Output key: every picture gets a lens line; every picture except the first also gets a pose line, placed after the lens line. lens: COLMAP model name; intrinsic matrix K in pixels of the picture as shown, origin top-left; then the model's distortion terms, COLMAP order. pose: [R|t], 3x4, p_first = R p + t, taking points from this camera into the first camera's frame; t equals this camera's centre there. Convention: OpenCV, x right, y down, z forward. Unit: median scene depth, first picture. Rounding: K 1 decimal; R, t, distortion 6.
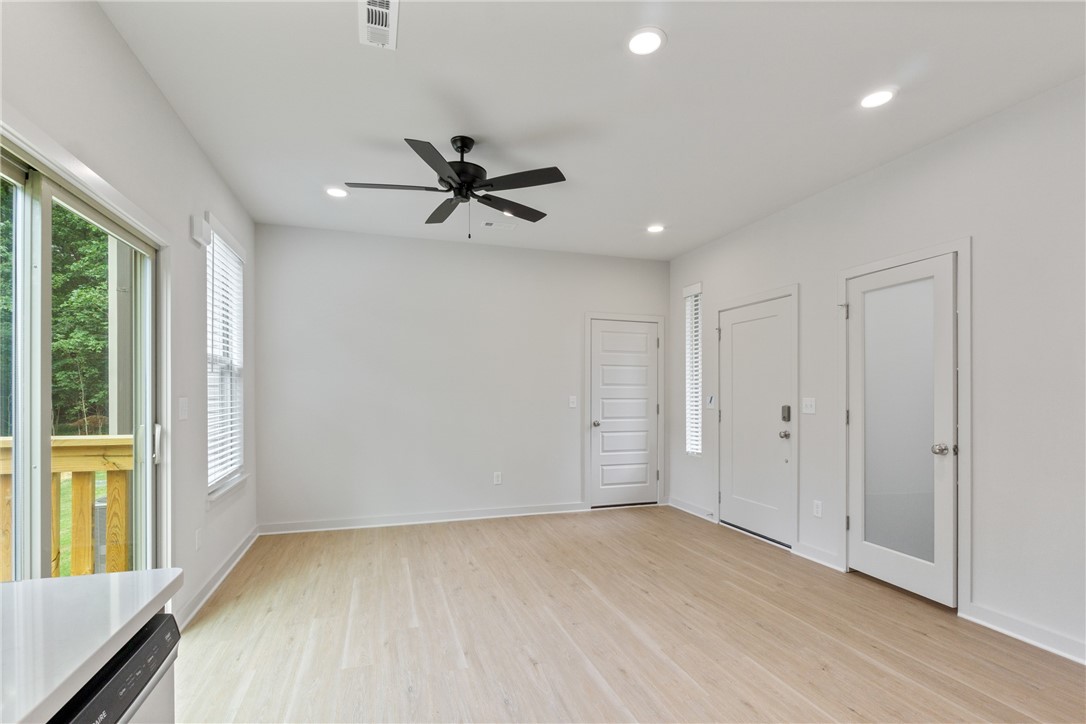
lens RADIAL K [[512.6, 0, 544.5], [0, 512.6, 408.1], [0, 0, 1]] dist [-0.010505, 0.000732]
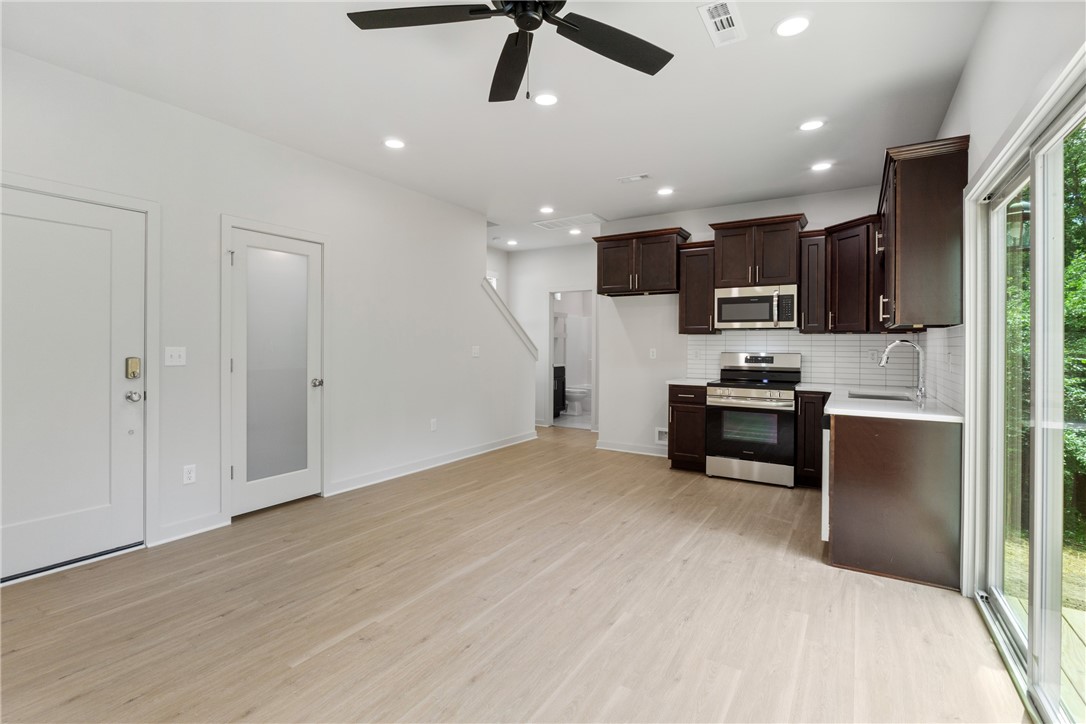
lens RADIAL K [[512.1, 0, 531.8], [0, 512.1, 348.2], [0, 0, 1]] dist [-0.003066, -0.000152]
pose [[-0.635036, -0.014477, 0.772347, -0.646249], [0.010632, 0.999566, 0.027478, -0.044090], [-0.772410, 0.025661, -0.634606, 1.406853]]
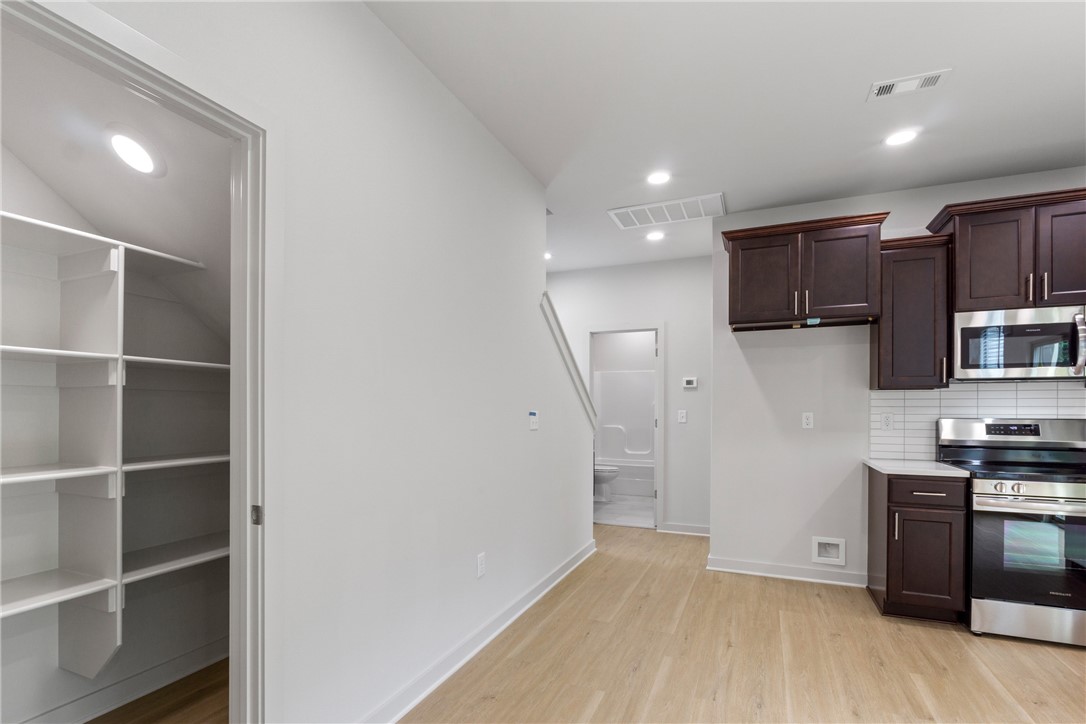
lens RADIAL K [[512.6, 0, 544.5], [0, 512.6, 408.1], [0, 0, 1]] dist [-0.010505, 0.000732]
pose [[-0.752635, -0.006063, 0.658410, 0.250603], [0.011964, 0.999667, 0.022882, -0.030727], [-0.658329, 0.025099, -0.752312, 1.155478]]
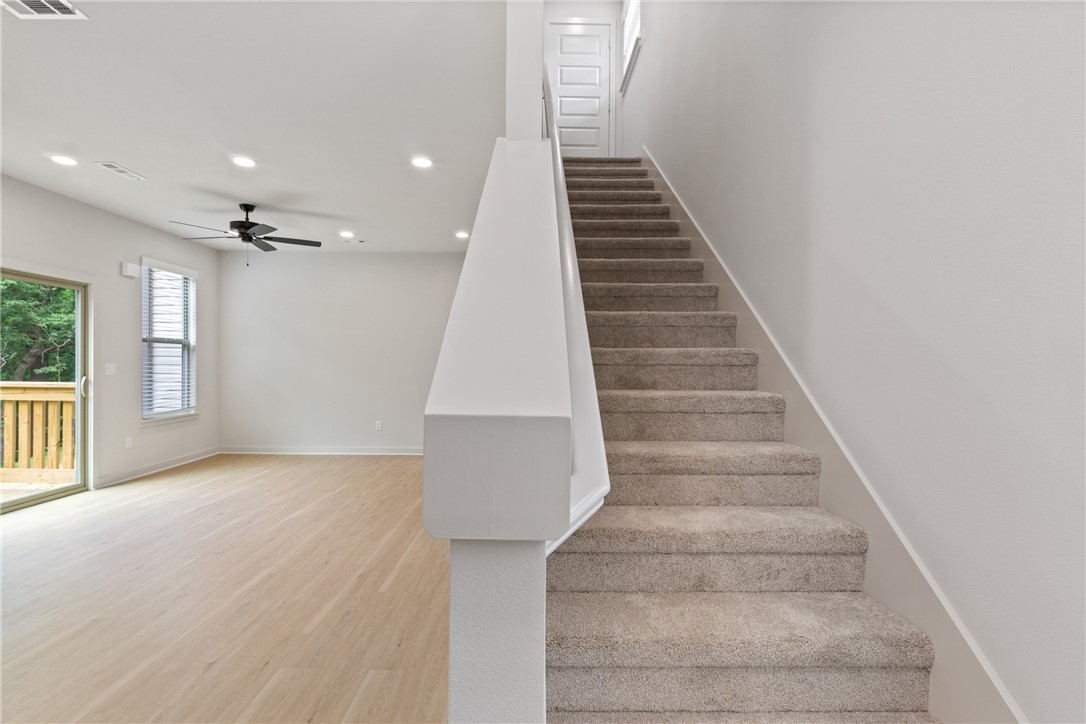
lens RADIAL K [[521.1, 0, 541.0], [0, 521.1, 372.6], [0, 0, 1]] dist [-0.002295, 0.000217]
pose [[0.952577, 0.008540, -0.304179, 1.253789], [-0.011719, 0.999894, -0.008629, 0.011436], [0.304073, 0.011785, 0.952576, -0.291843]]
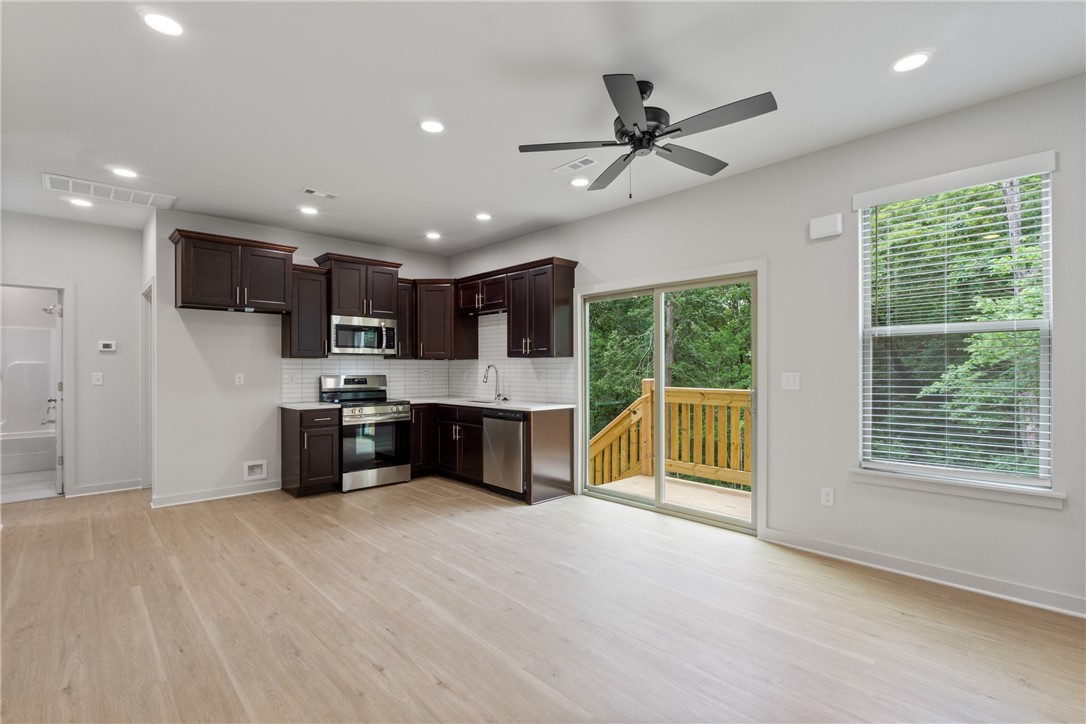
lens RADIAL K [[495.3, 0, 544.3], [0, 495.3, 368.6], [0, 0, 1]] dist [-0.009738, -0.000175]
pose [[-0.903393, -0.002052, -0.428809, 0.375674], [-0.011952, 0.999721, 0.020396, -0.046048], [0.428648, 0.023550, -0.903165, 1.739840]]
